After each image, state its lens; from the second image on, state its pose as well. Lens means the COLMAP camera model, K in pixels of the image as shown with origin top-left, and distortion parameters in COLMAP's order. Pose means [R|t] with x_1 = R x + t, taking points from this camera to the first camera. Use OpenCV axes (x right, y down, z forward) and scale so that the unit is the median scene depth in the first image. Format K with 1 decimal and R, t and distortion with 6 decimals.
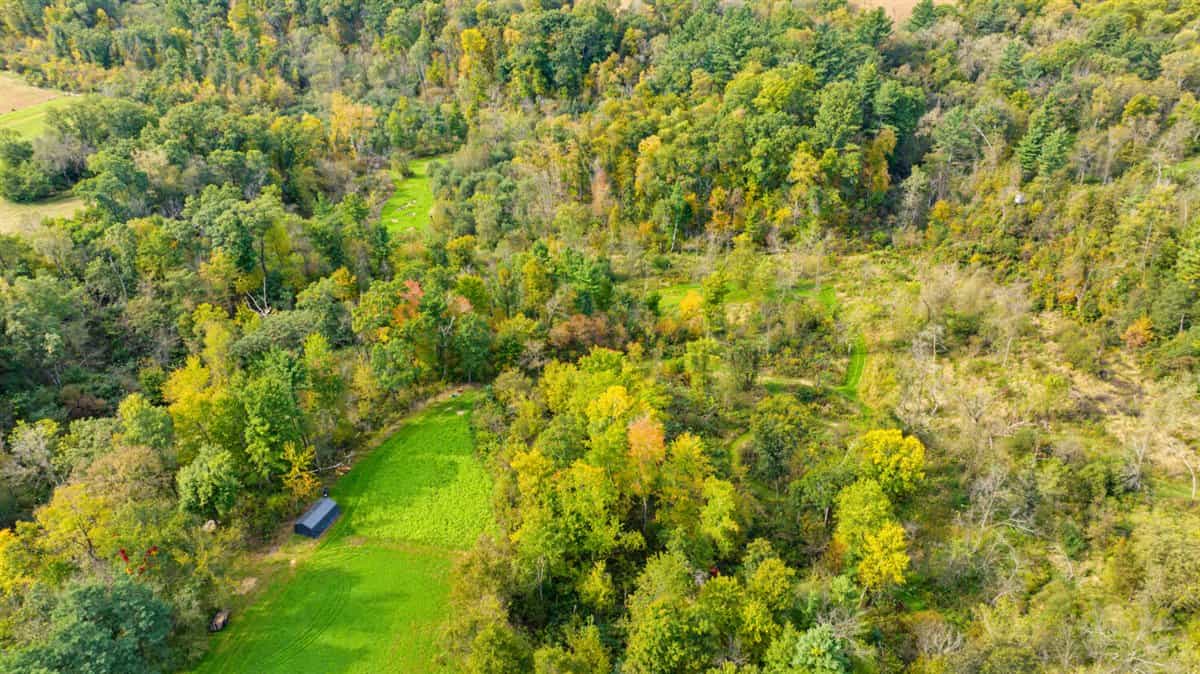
lens RADIAL K [[860.4, 0, 598.3], [0, 860.4, 340.8], [0, 0, 1]] dist [-0.046447, 0.052889]
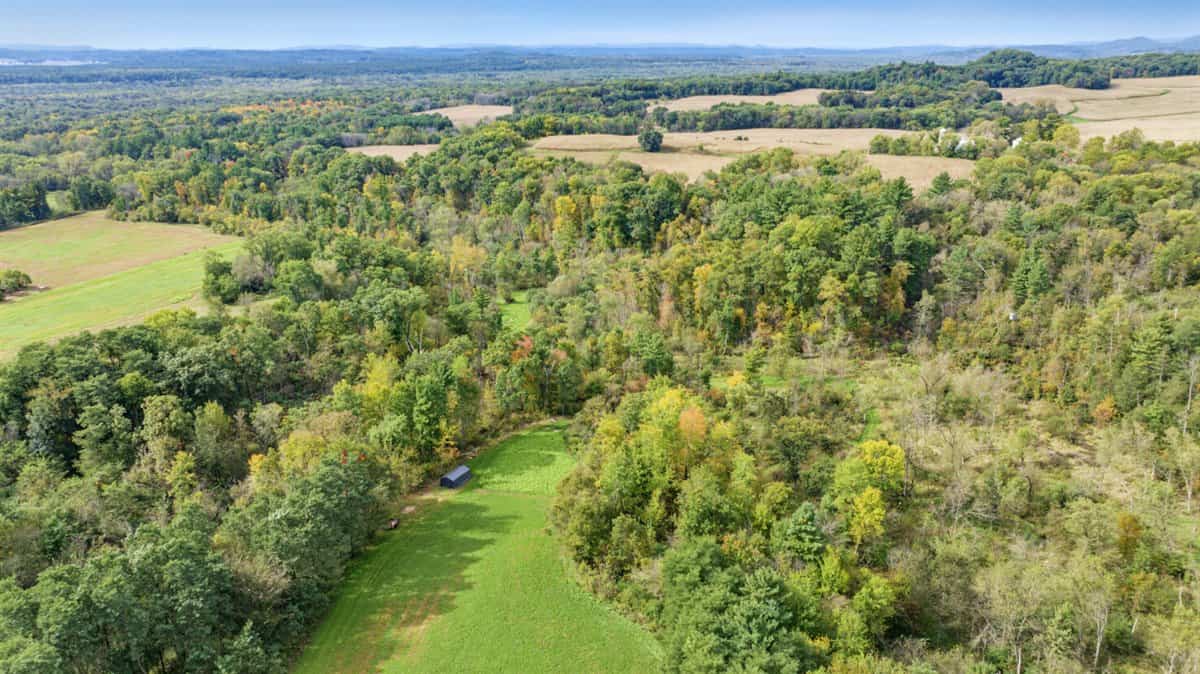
lens RADIAL K [[860.4, 0, 601.0], [0, 860.4, 337.1], [0, 0, 1]] dist [-0.046447, 0.052889]
pose [[0.996642, 0.022414, -0.078753, 0.006962], [-0.039431, 0.974315, -0.221708, 0.151591], [0.071761, 0.224069, 0.971928, -0.210754]]
